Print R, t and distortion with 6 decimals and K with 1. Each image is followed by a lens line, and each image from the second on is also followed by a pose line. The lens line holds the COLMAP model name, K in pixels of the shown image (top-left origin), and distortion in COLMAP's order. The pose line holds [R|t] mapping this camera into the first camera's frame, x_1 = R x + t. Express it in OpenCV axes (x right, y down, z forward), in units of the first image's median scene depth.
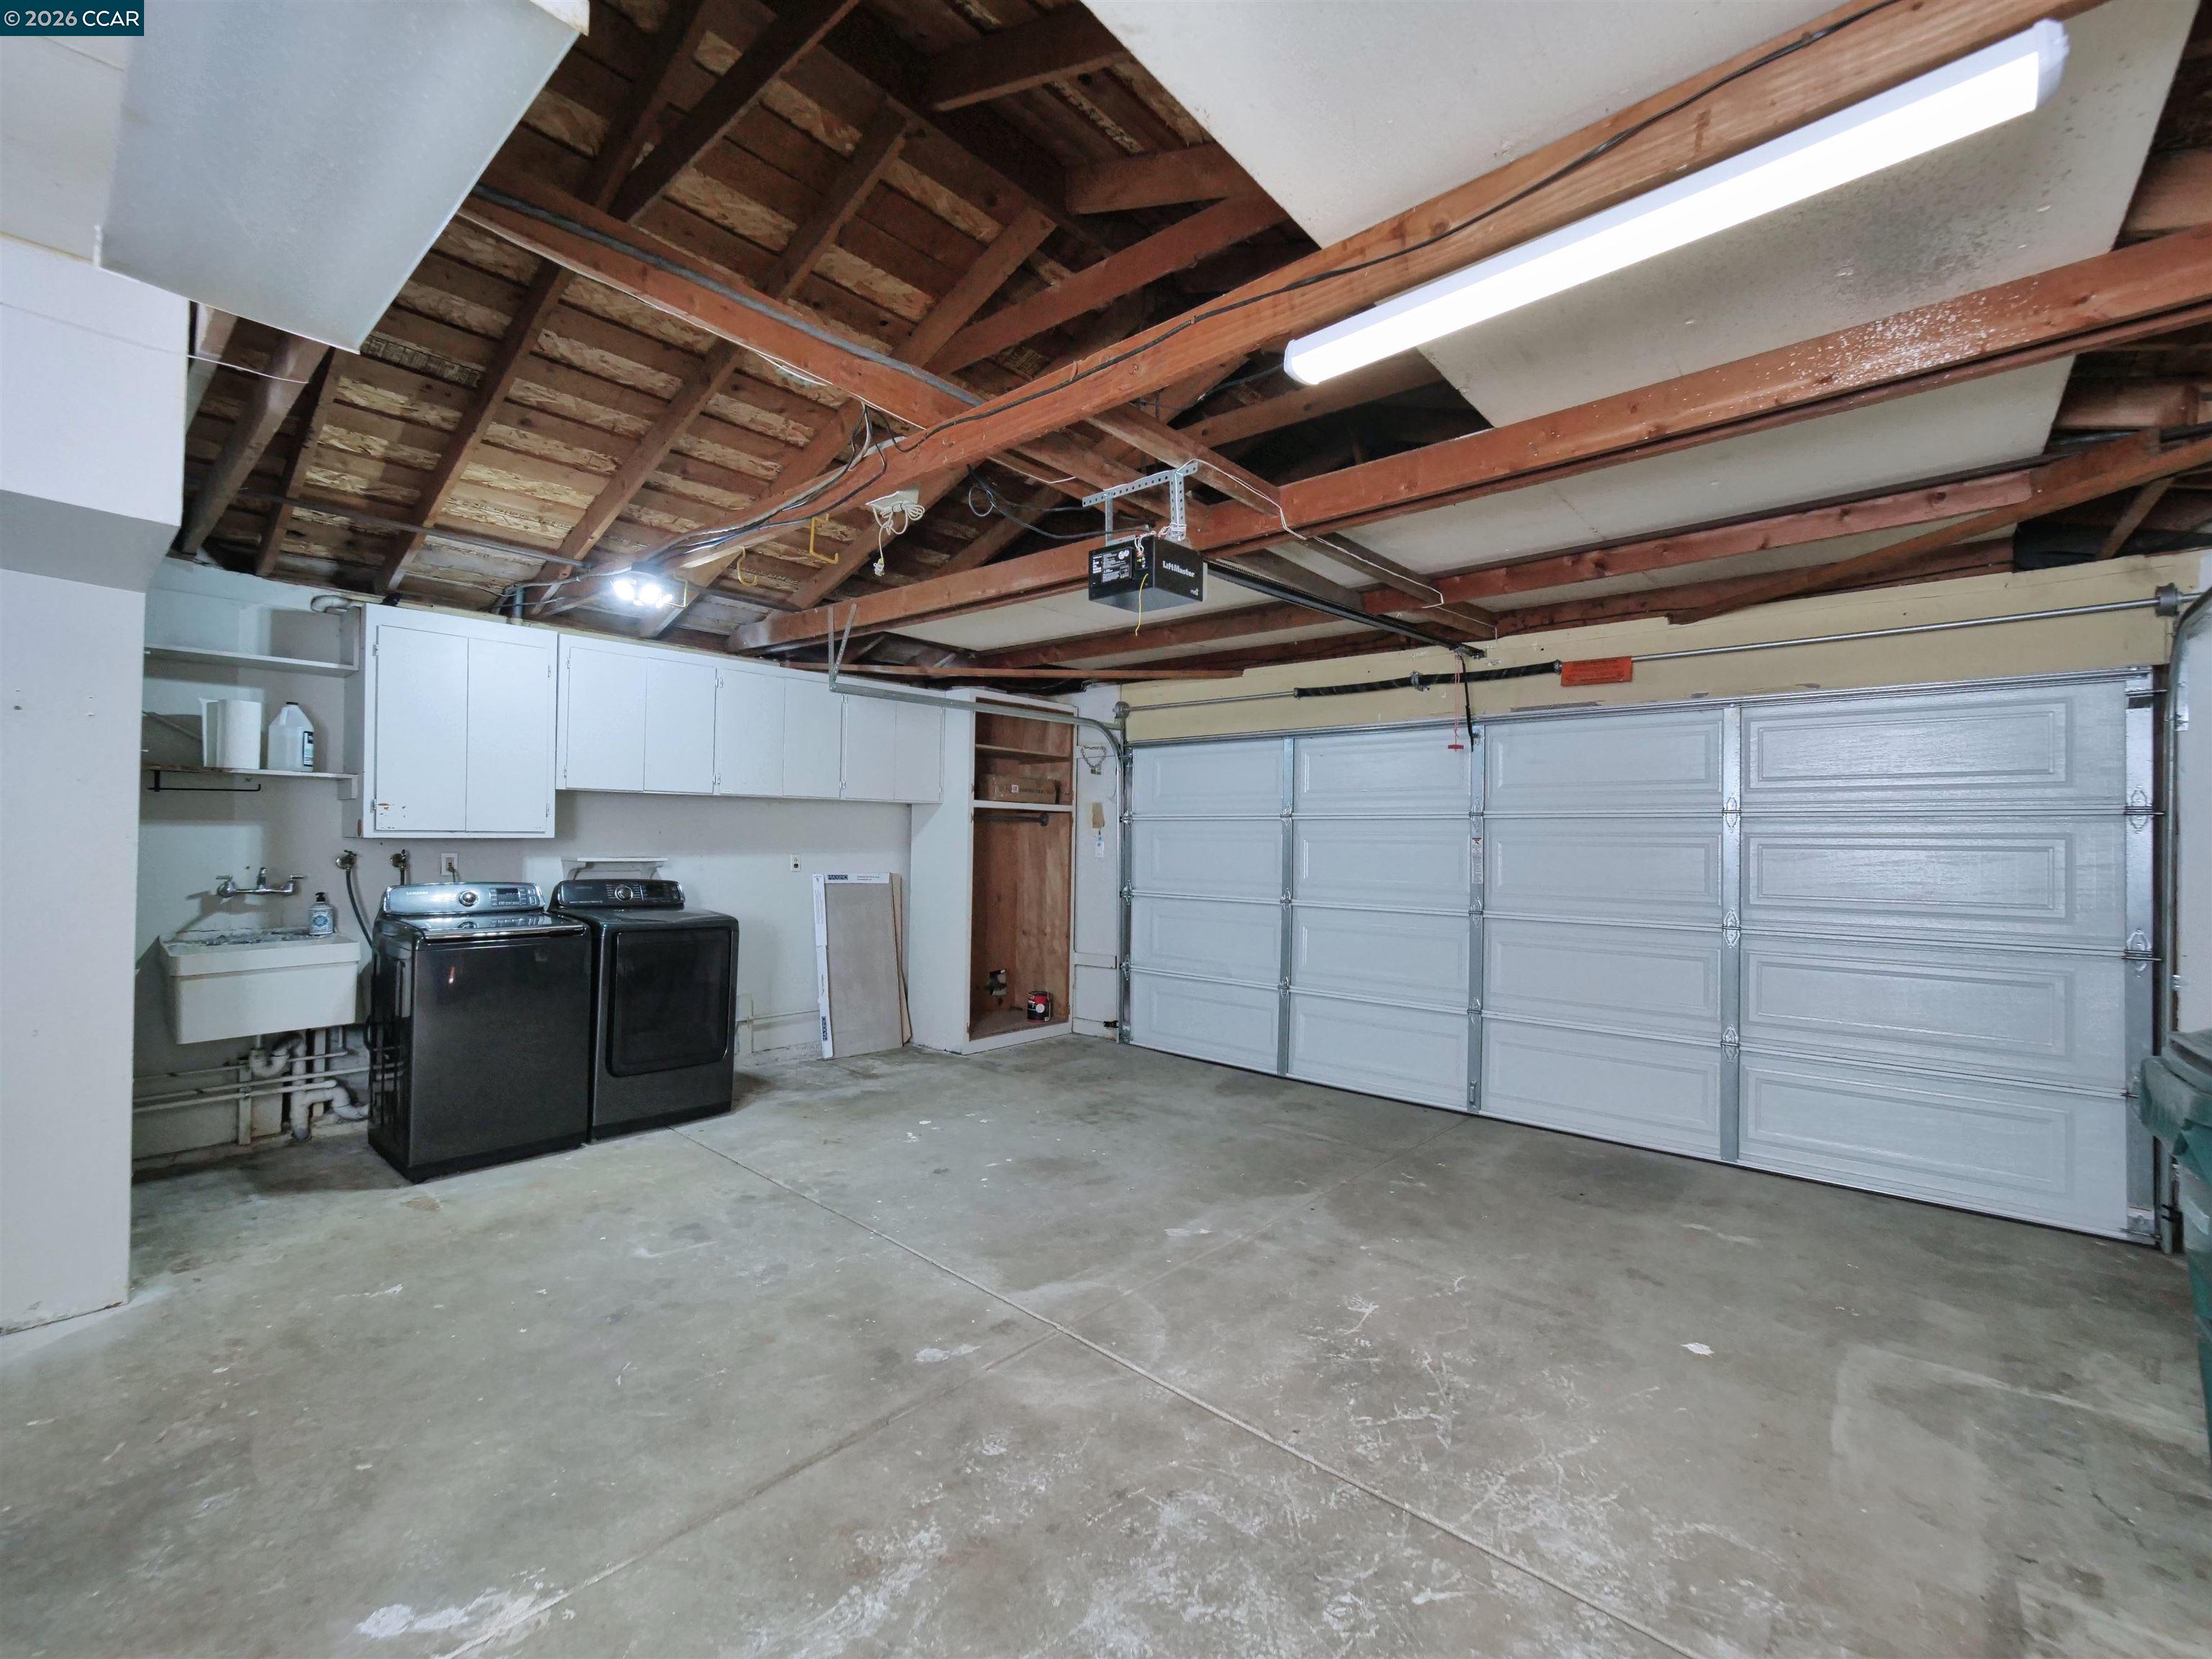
lens RADIAL K [[968.9, 0, 1106.0], [0, 968.9, 829.5], [0, 0, 1]] dist [-0.001827, 0.000111]
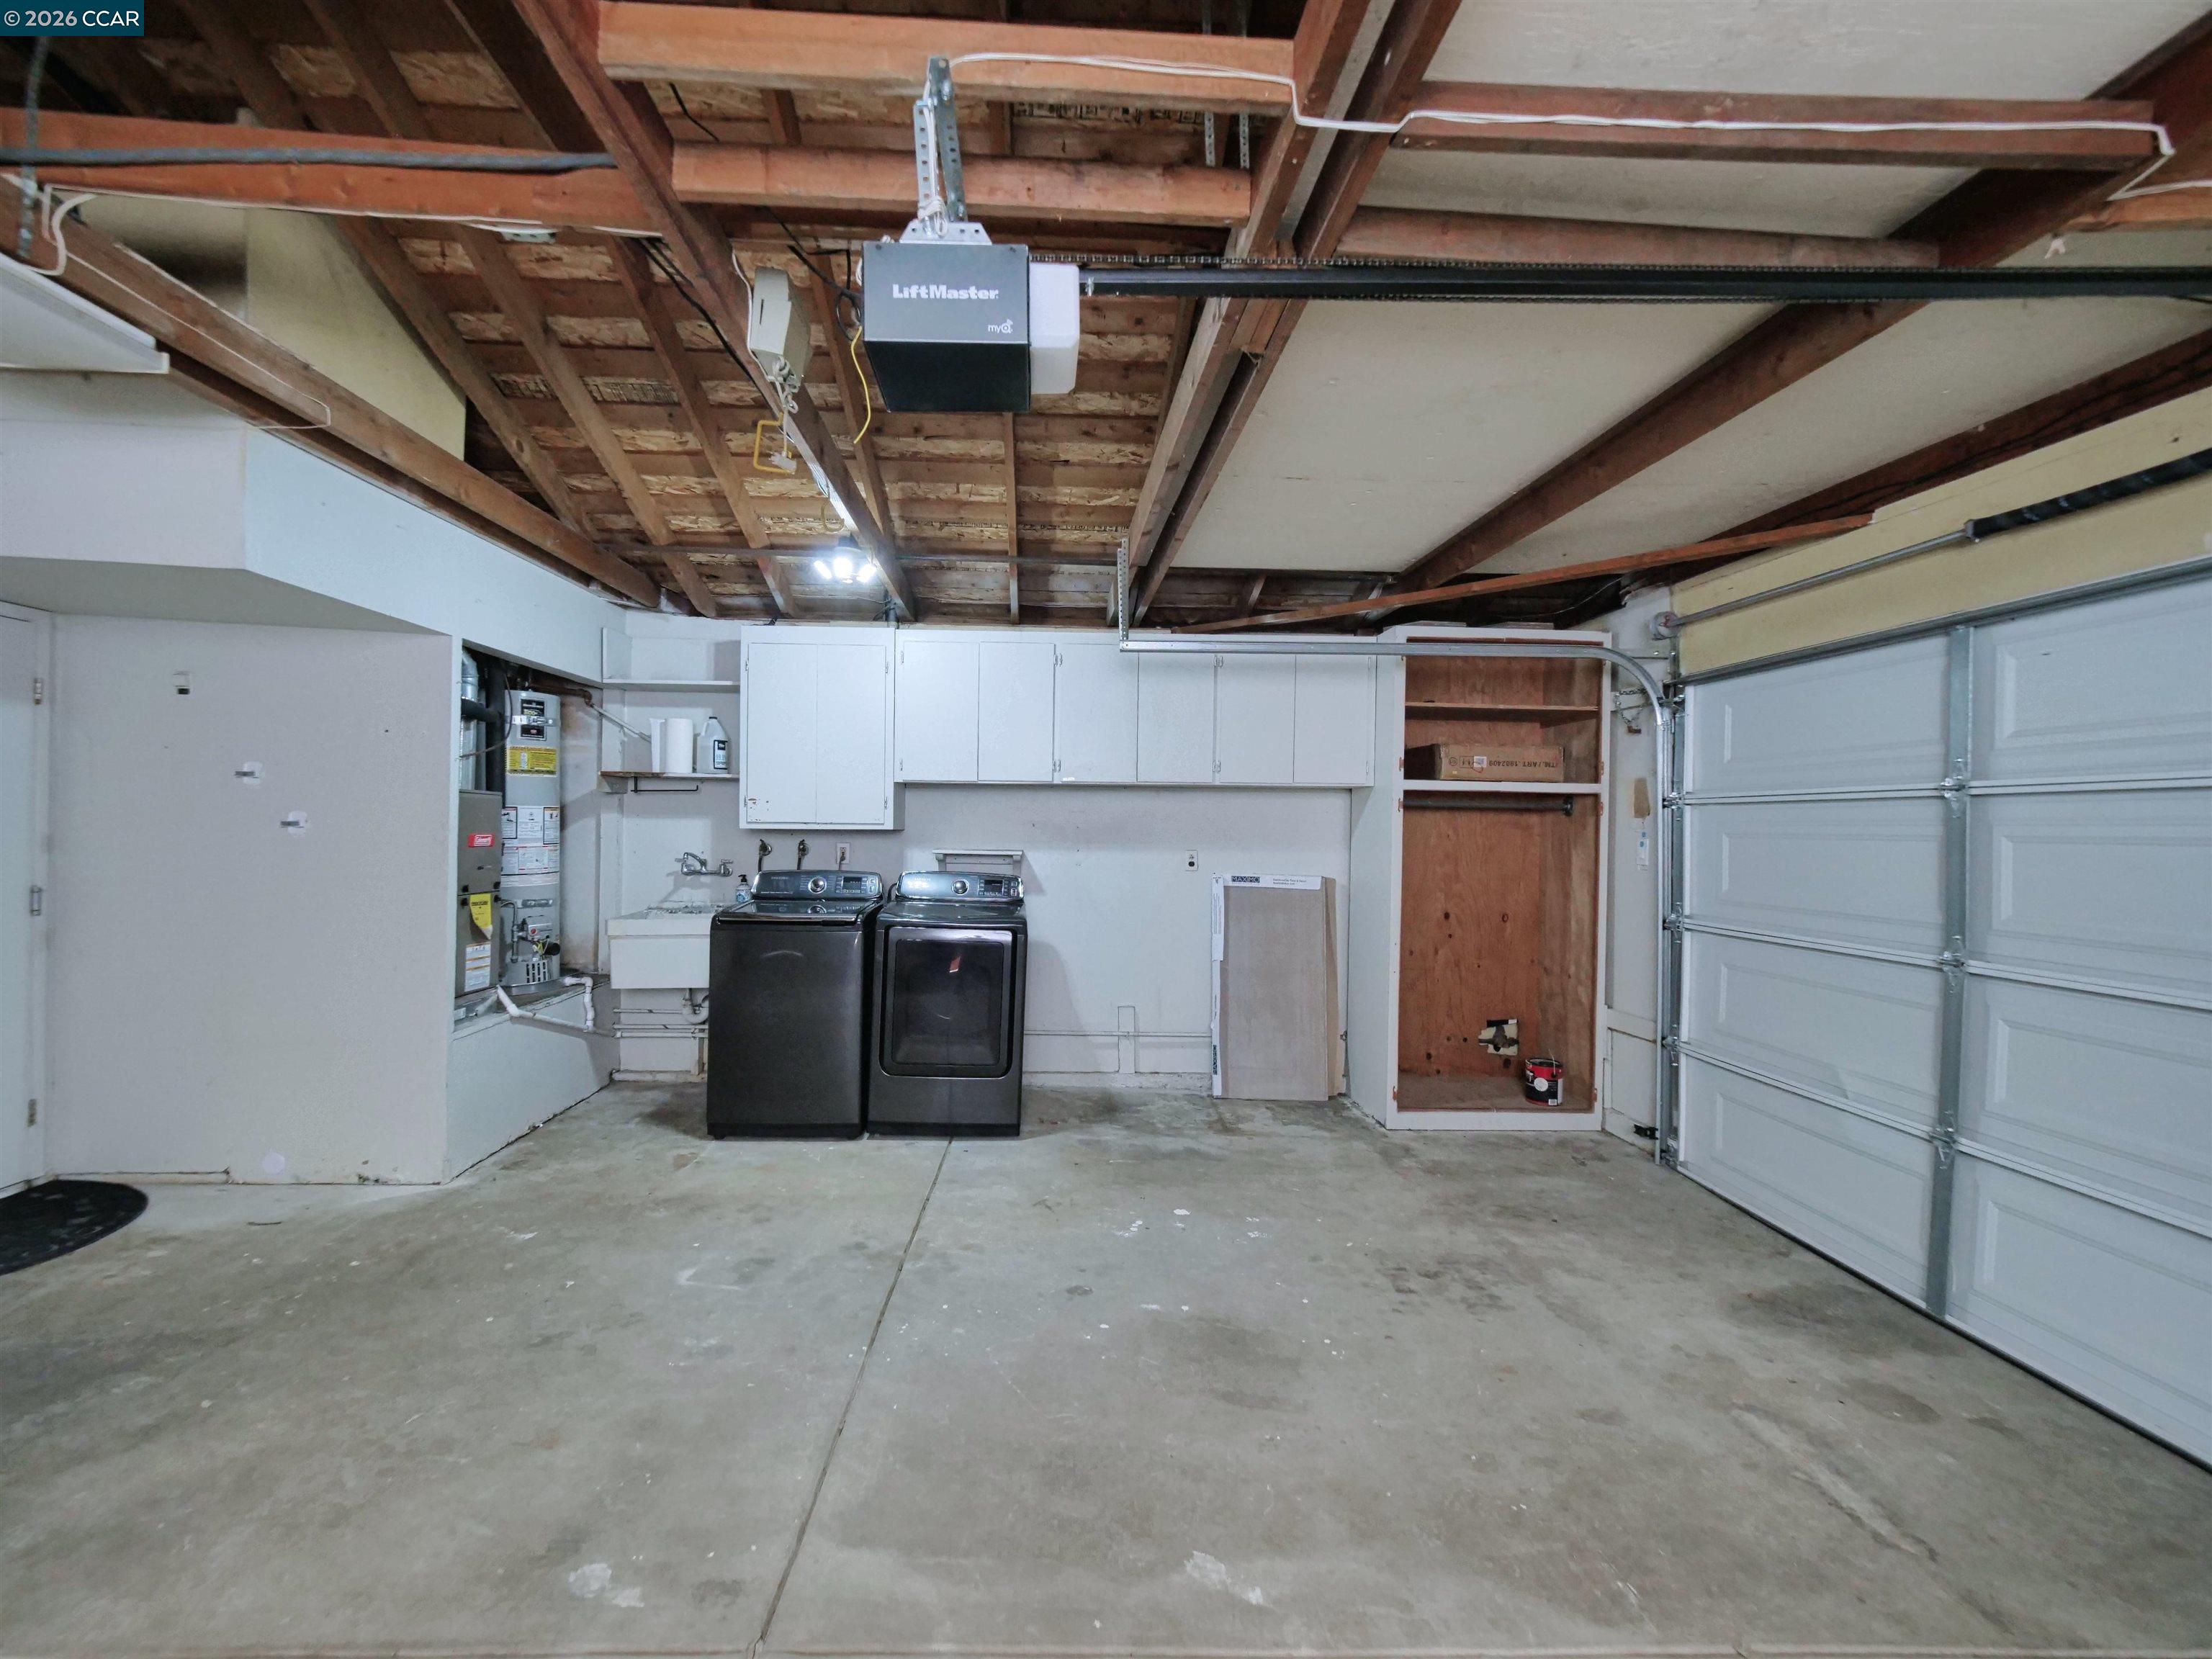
lens RADIAL K [[968.9, 0, 1106.0], [0, 968.9, 829.5], [0, 0, 1]] dist [-0.001827, 0.000111]
pose [[0.679838, 0.000571, -0.733362, 0.293933], [0.000678, 0.999999, 0.001407, 0.006522], [0.733362, -0.001454, 0.679837, 0.414875]]
